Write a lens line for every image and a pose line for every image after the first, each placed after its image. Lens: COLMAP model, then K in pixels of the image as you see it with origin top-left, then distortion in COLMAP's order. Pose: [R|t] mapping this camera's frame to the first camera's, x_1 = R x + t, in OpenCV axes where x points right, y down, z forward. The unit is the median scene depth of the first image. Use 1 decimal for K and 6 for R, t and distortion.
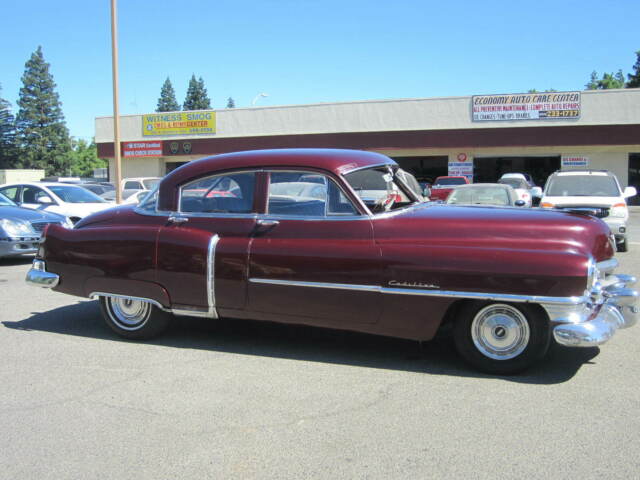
lens RADIAL K [[710.6, 0, 319.8], [0, 710.6, 239.3], [0, 0, 1]] dist [-0.082628, 0.000000]
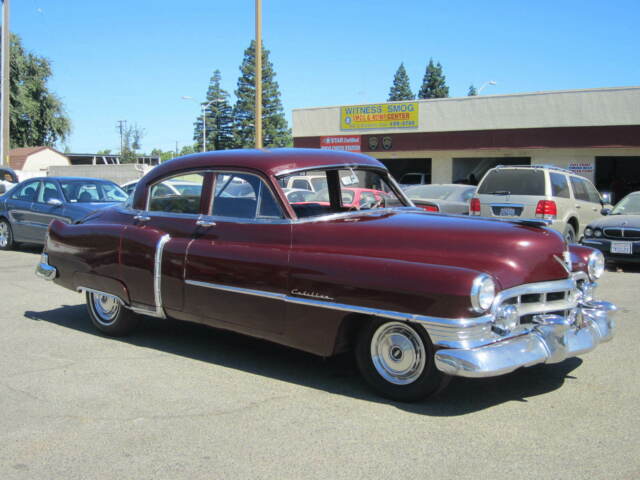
lens RADIAL K [[825.3, 0, 323.3], [0, 825.3, 238.5], [0, 0, 1]] dist [-0.089905, 0.000000]
pose [[0.945770, 0.039615, -0.322413, 0.431554], [-0.043666, 0.999032, -0.005341, -0.004149], [0.321889, 0.019130, 0.946584, -0.020632]]
